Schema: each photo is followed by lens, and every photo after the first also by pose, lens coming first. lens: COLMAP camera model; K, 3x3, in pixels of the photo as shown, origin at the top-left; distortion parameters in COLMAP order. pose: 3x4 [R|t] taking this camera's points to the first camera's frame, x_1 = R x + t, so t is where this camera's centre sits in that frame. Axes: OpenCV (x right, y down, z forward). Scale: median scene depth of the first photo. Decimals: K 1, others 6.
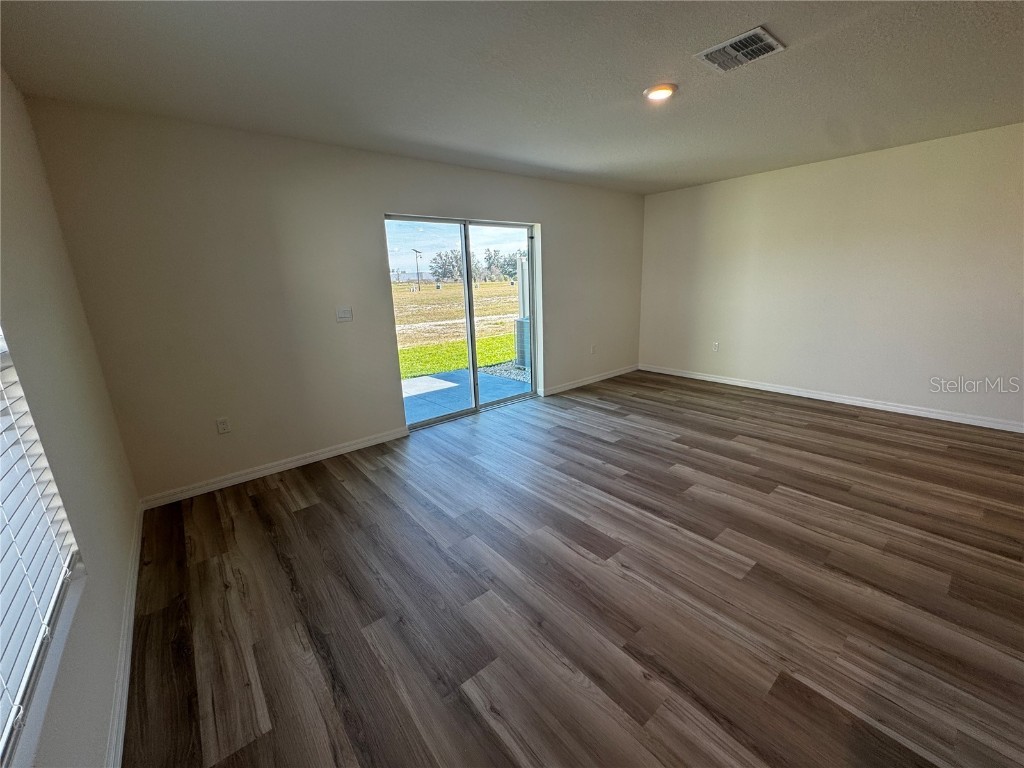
lens RADIAL K [[409.7, 0, 511.5], [0, 409.7, 381.2], [0, 0, 1]] dist [-0.001075, -0.000085]
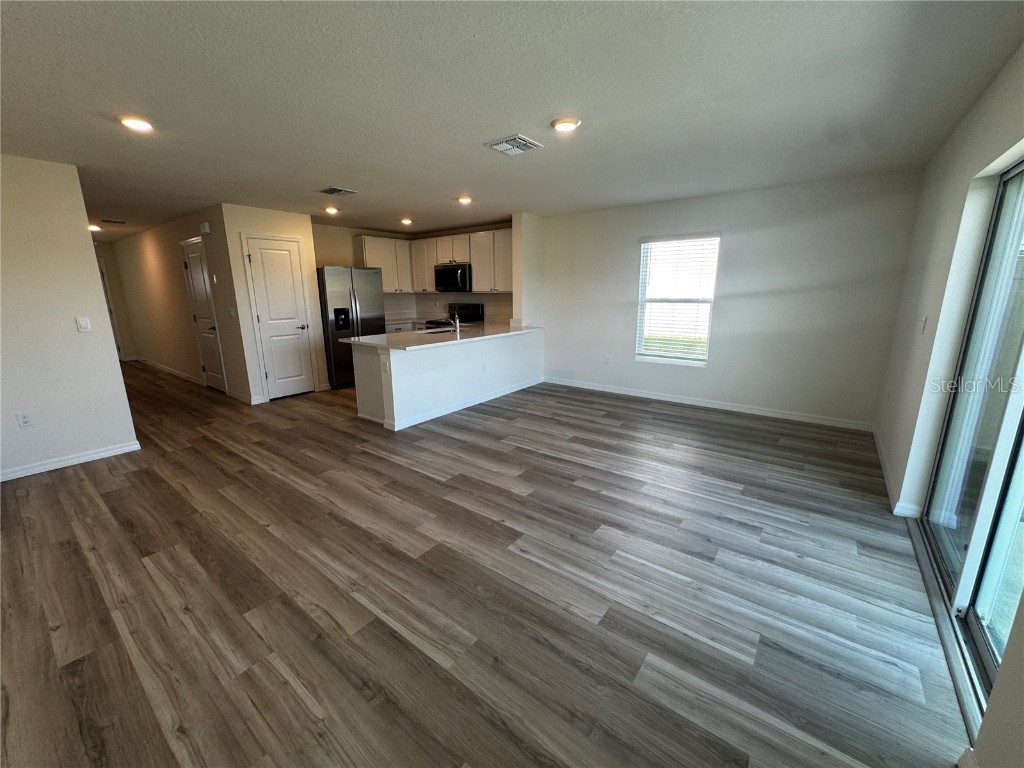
lens RADIAL K [[409.7, 0, 511.5], [0, 409.7, 381.2], [0, 0, 1]] dist [-0.001075, -0.000085]
pose [[-0.974620, 0.091103, -0.204492, 0.618640], [-0.011772, 0.891329, 0.453204, -0.465642], [0.223558, 0.444109, -0.867634, 1.734217]]
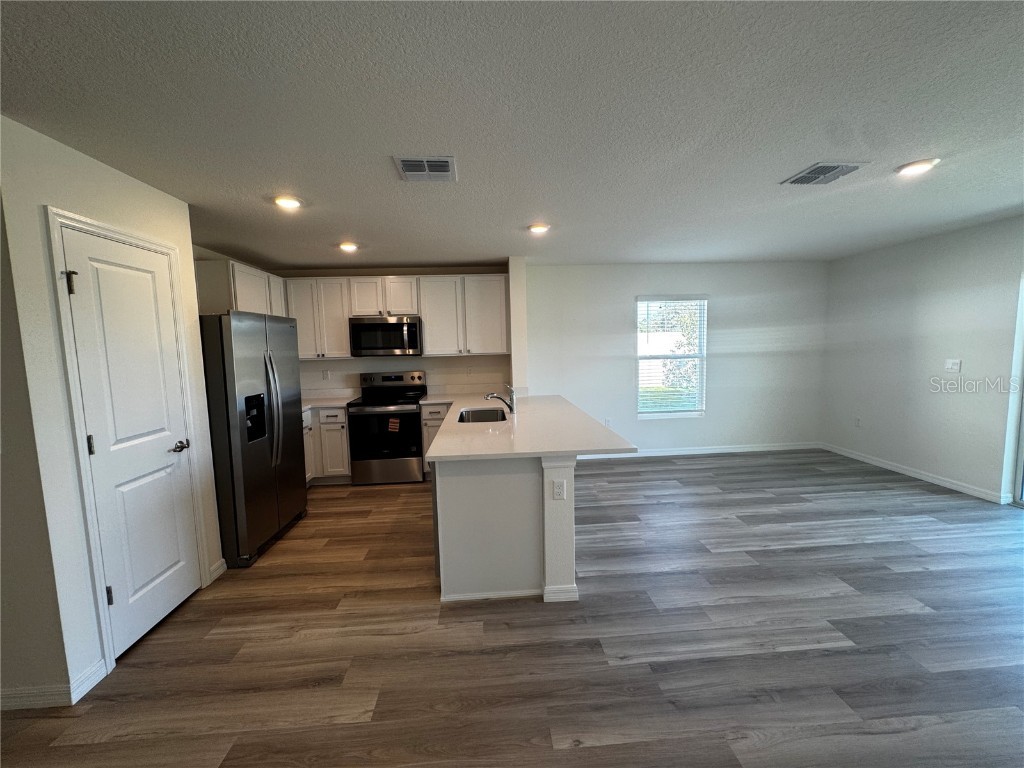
lens RADIAL K [[409.7, 0, 511.5], [0, 409.7, 381.2], [0, 0, 1]] dist [-0.001075, -0.000085]
pose [[-0.583608, 0.125968, -0.802205, 1.392924], [-0.152997, 0.953144, 0.260975, -0.259063], [0.797492, 0.275042, -0.536990, 0.703377]]
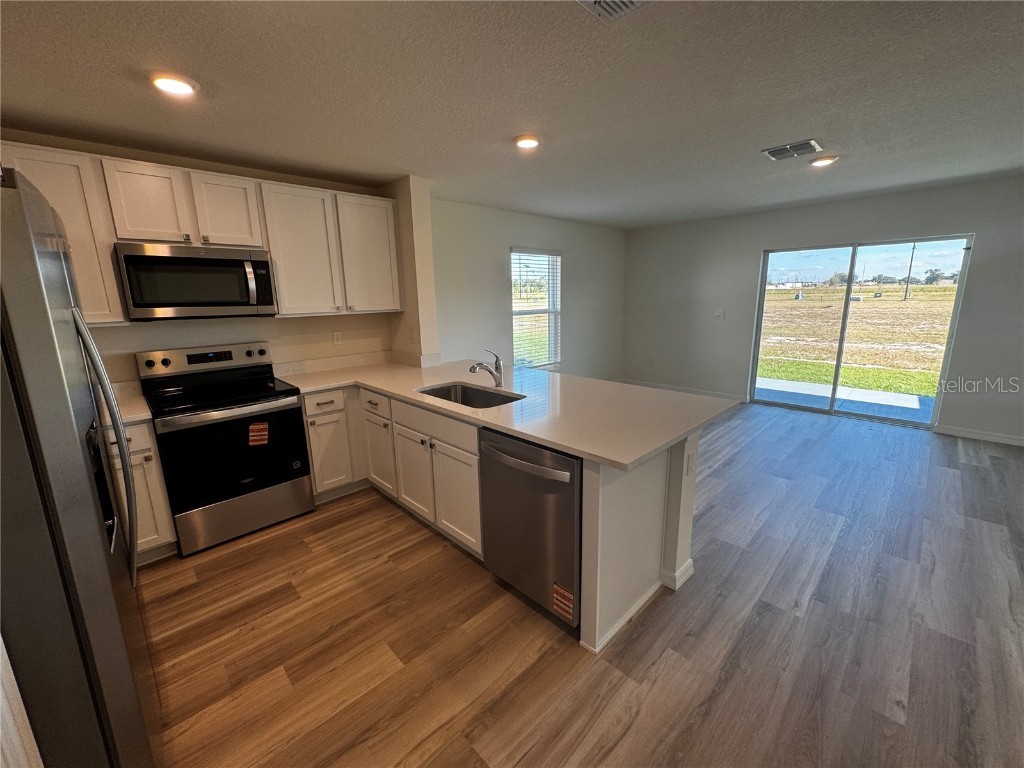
lens RADIAL K [[409.7, 0, 511.5], [0, 409.7, 381.2], [0, 0, 1]] dist [-0.001075, -0.000085]
pose [[0.078046, 0.239876, -0.967661, 1.342046], [-0.226643, 0.949476, 0.217089, -0.083020], [0.970846, 0.202371, 0.128469, 0.015881]]
